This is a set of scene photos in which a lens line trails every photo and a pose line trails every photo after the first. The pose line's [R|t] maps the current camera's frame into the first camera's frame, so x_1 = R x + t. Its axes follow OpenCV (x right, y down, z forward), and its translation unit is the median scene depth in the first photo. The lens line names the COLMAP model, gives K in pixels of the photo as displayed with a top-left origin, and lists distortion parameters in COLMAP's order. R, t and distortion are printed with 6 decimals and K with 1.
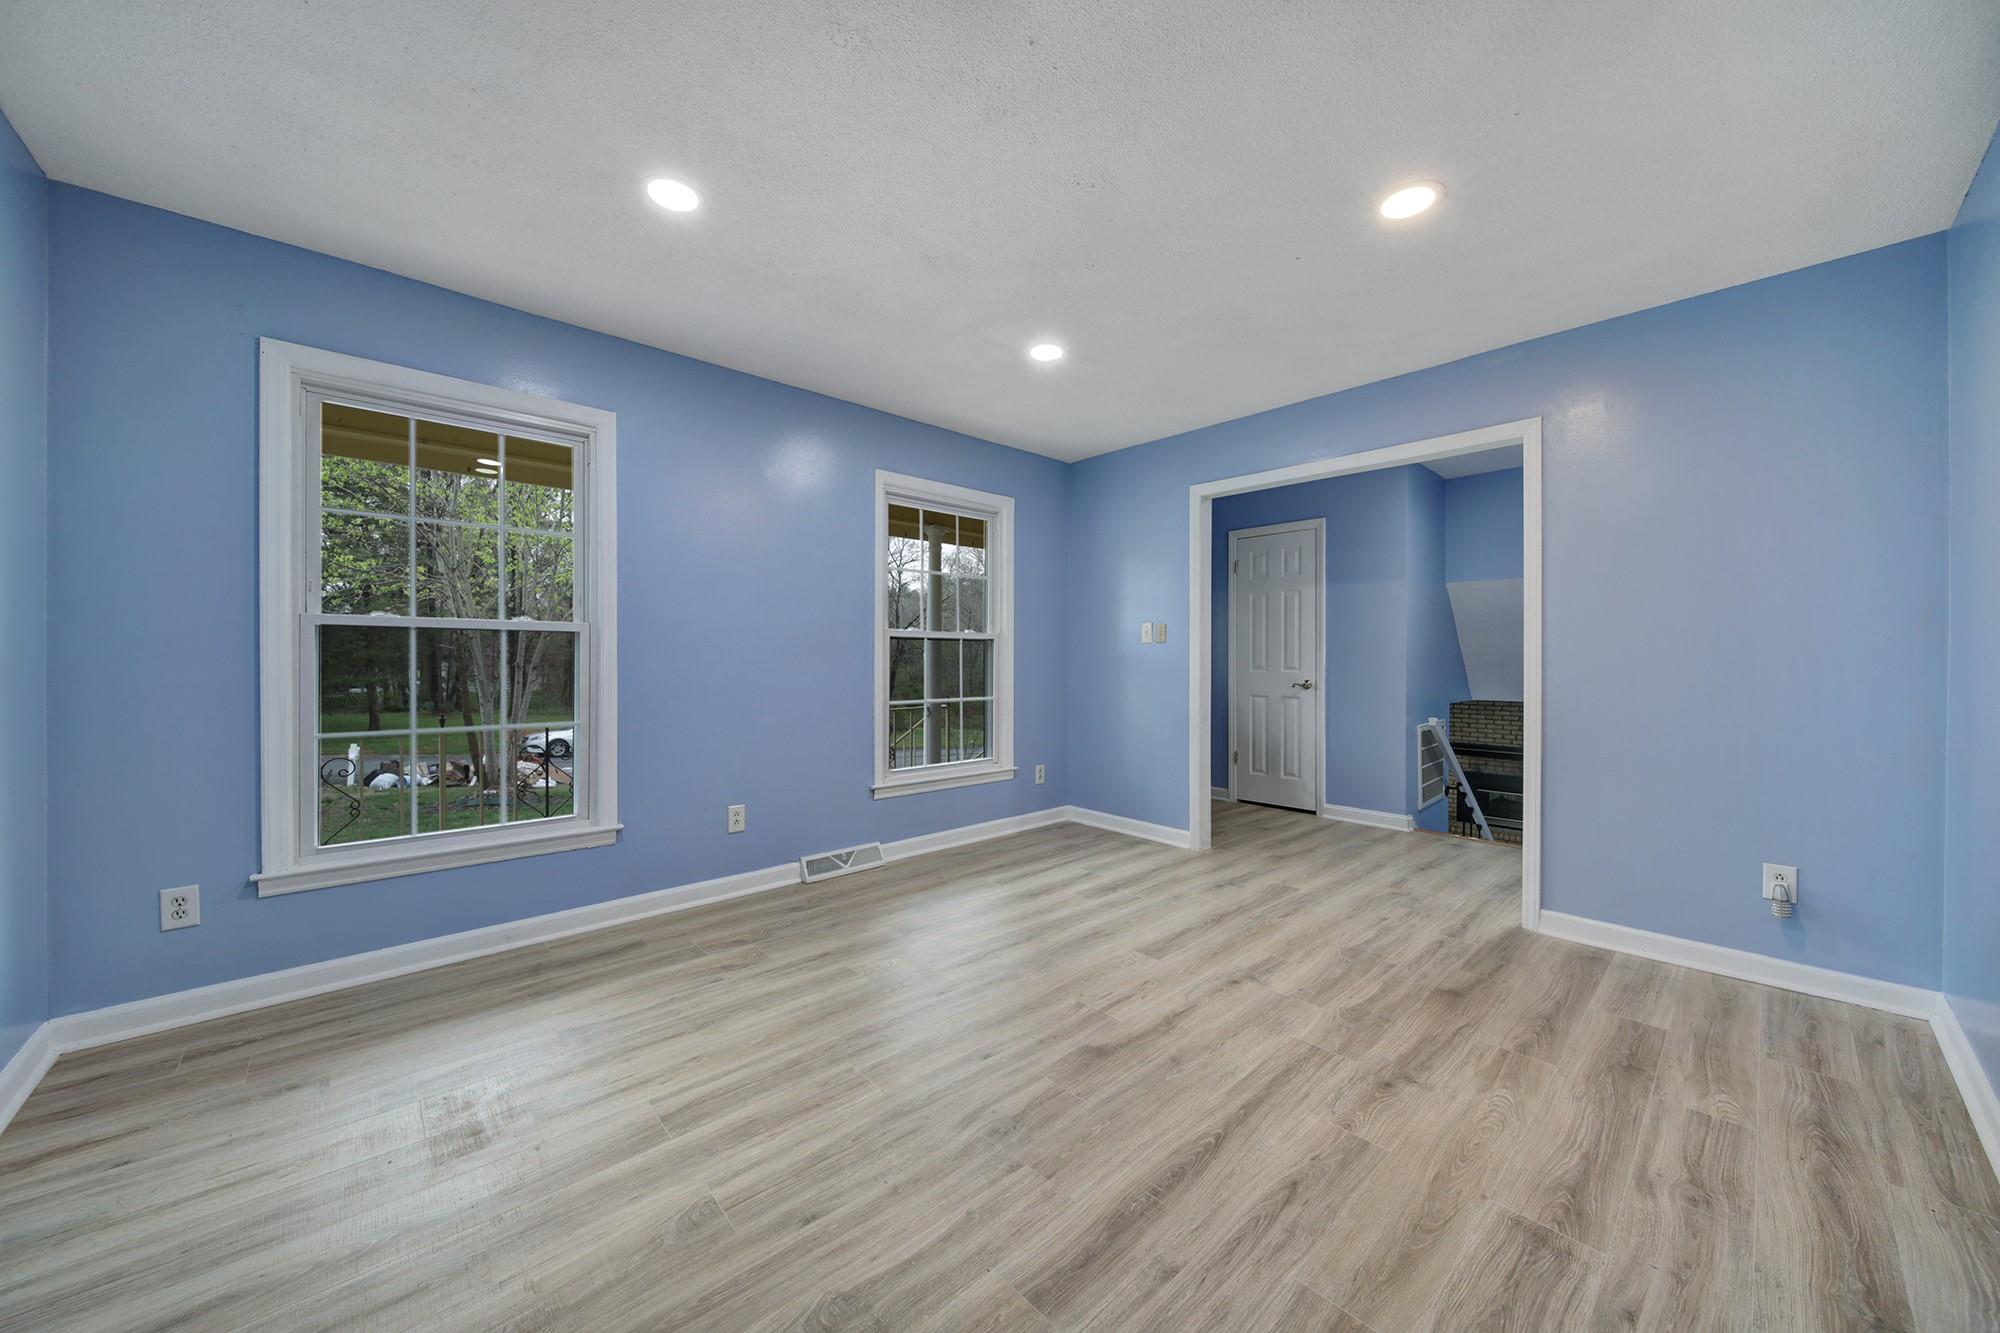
lens RADIAL K [[705.5, 0, 1000.4], [0, 705.5, 654.0], [0, 0, 1]] dist [-0.001518, -0.000460]
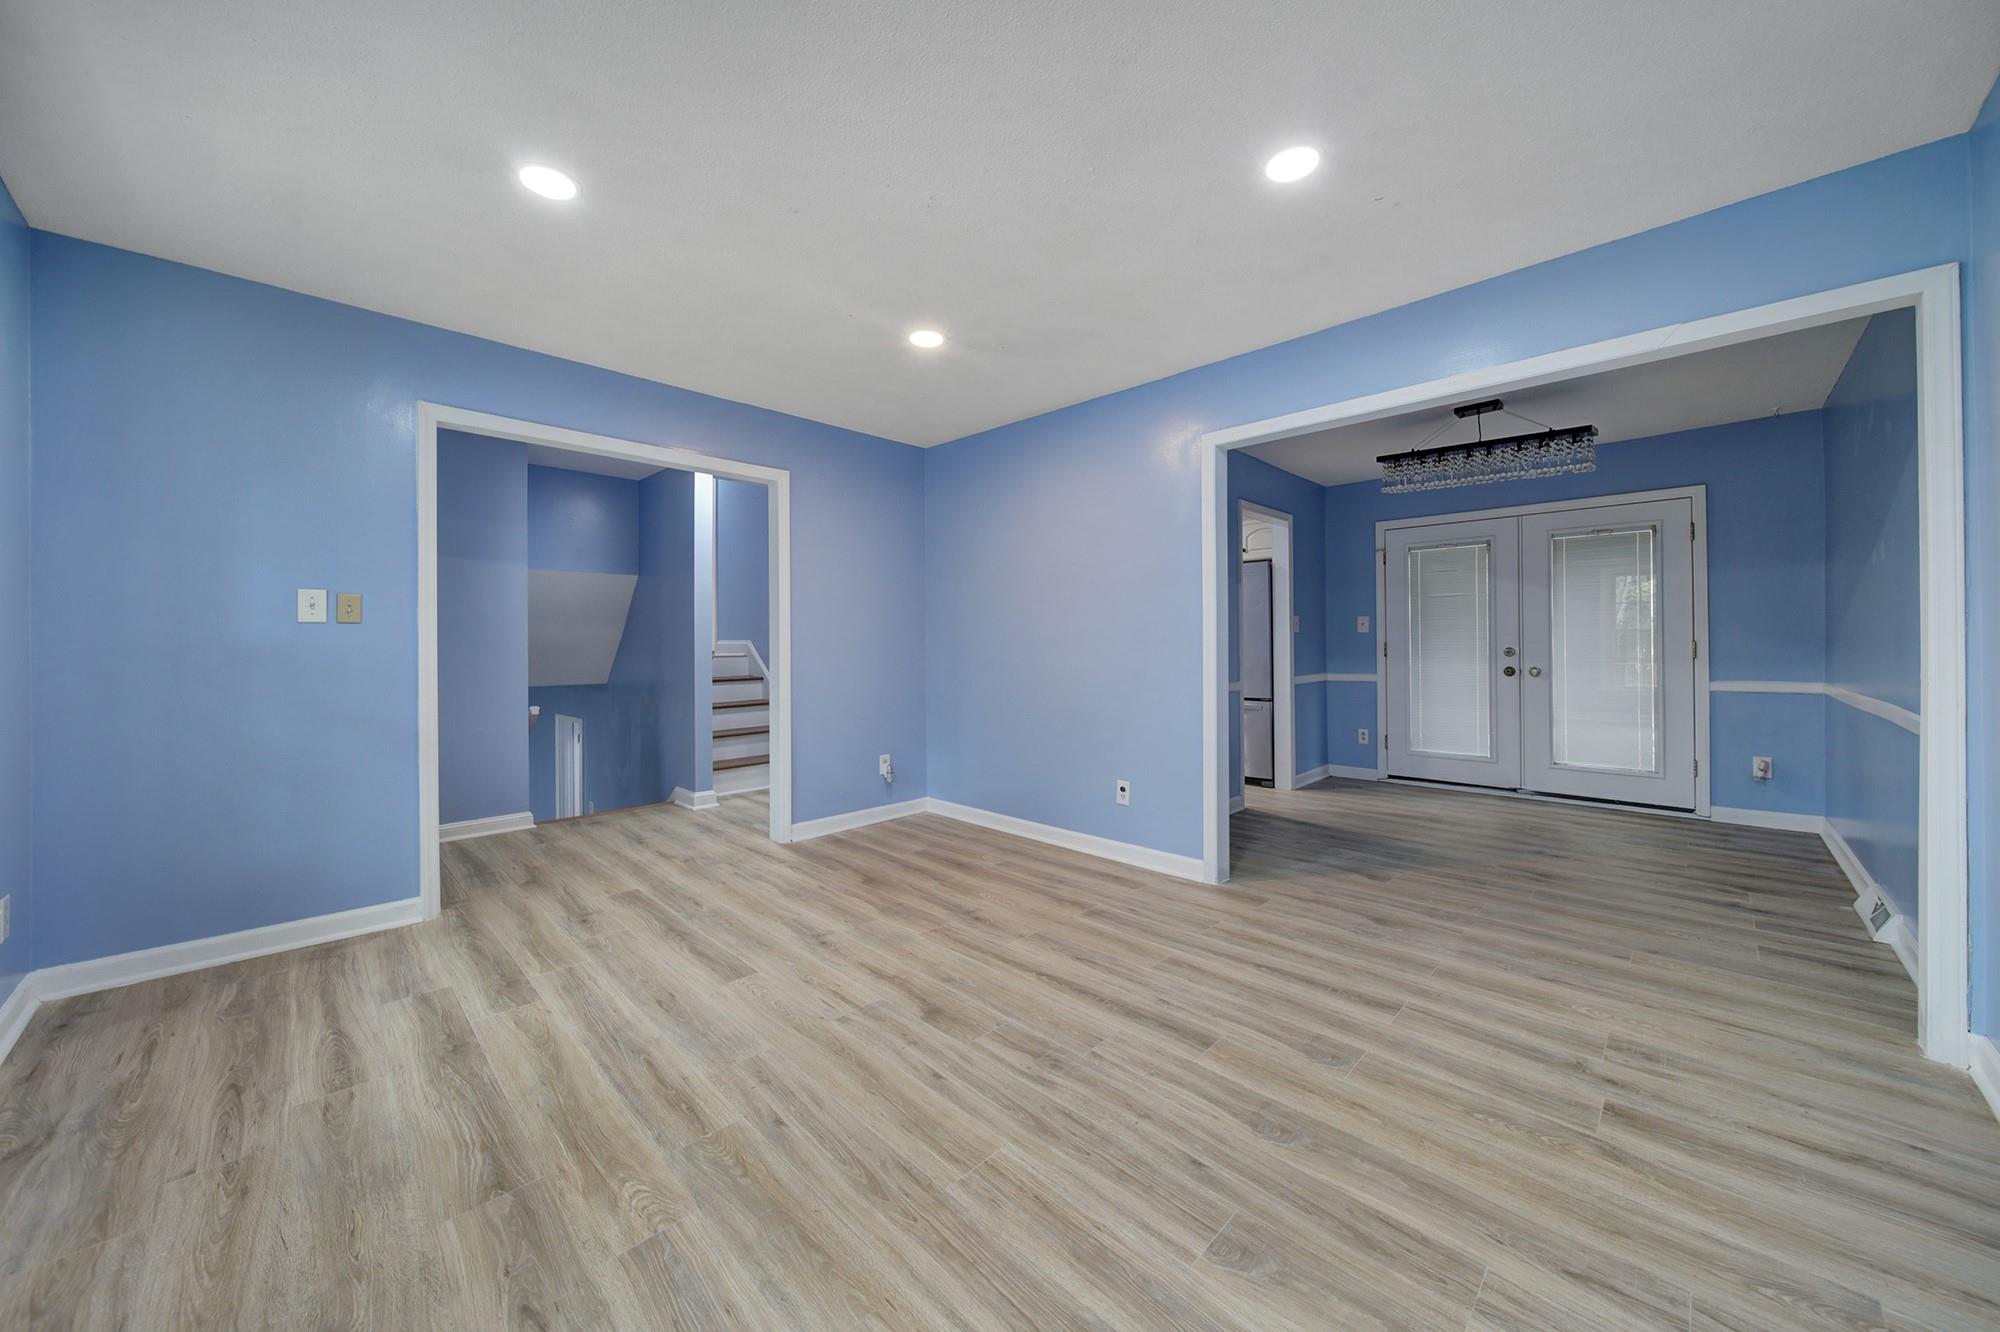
lens RADIAL K [[705.5, 0, 1000.4], [0, 705.5, 653.5], [0, 0, 1]] dist [-0.001518, -0.000460]
pose [[-0.046844, -0.016770, 0.998761, -0.894227], [0.000158, 0.999859, 0.016796, -0.000924], [-0.998902, 0.000945, -0.046835, 0.911968]]
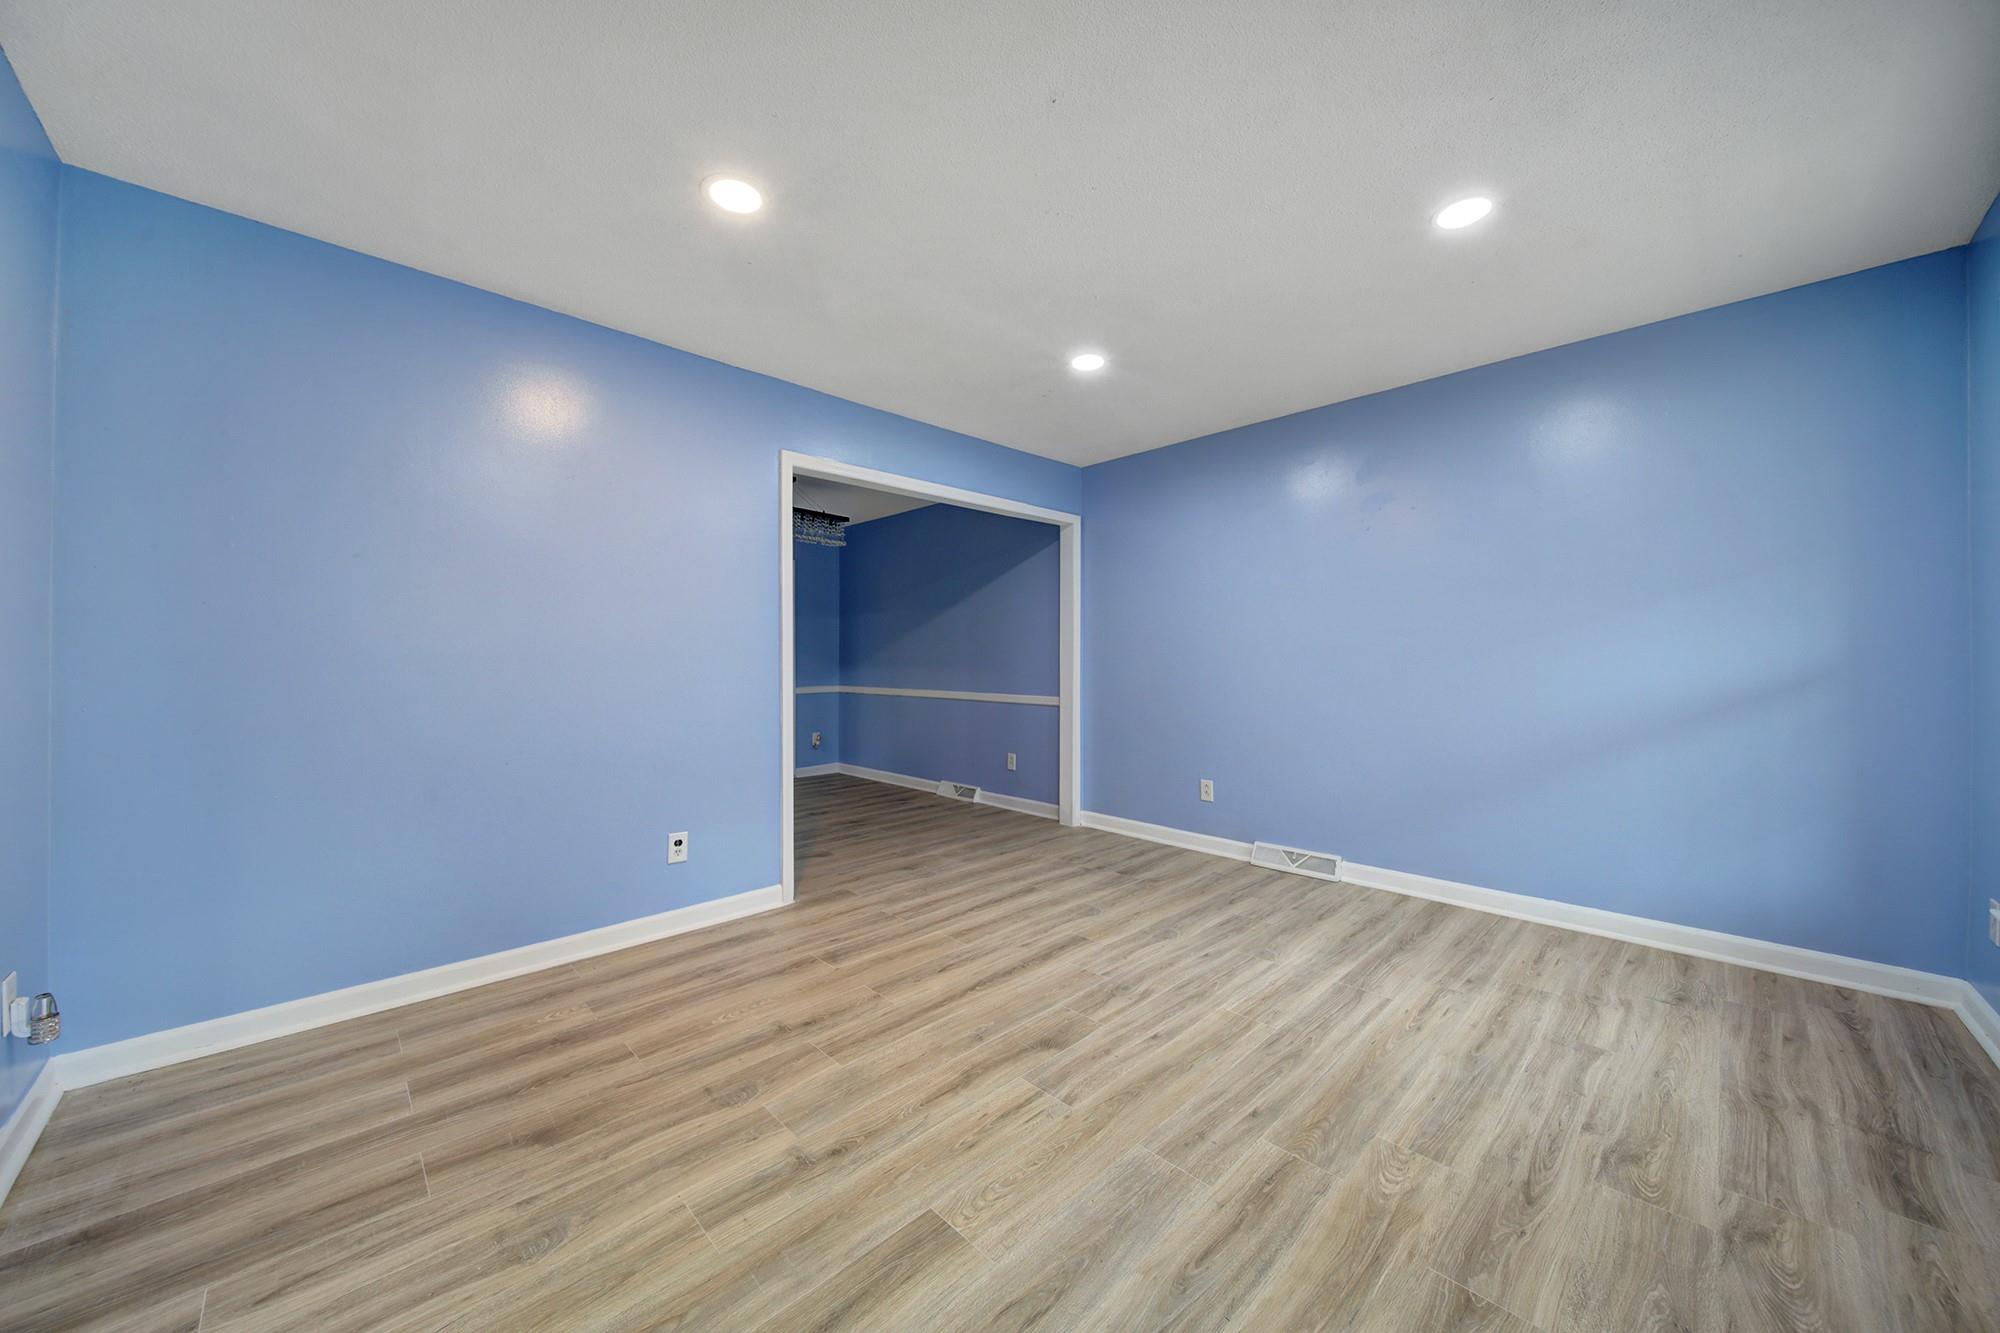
lens RADIAL K [[706.6, 0, 1000.1], [0, 706.6, 672.9], [0, 0, 1]] dist [-0.002157, -0.000269]
pose [[-0.999640, -0.000719, -0.026821, 0.231029], [-0.001067, 0.999915, 0.012999, 0.006863], [0.026809, 0.013023, -0.999556, 1.950712]]
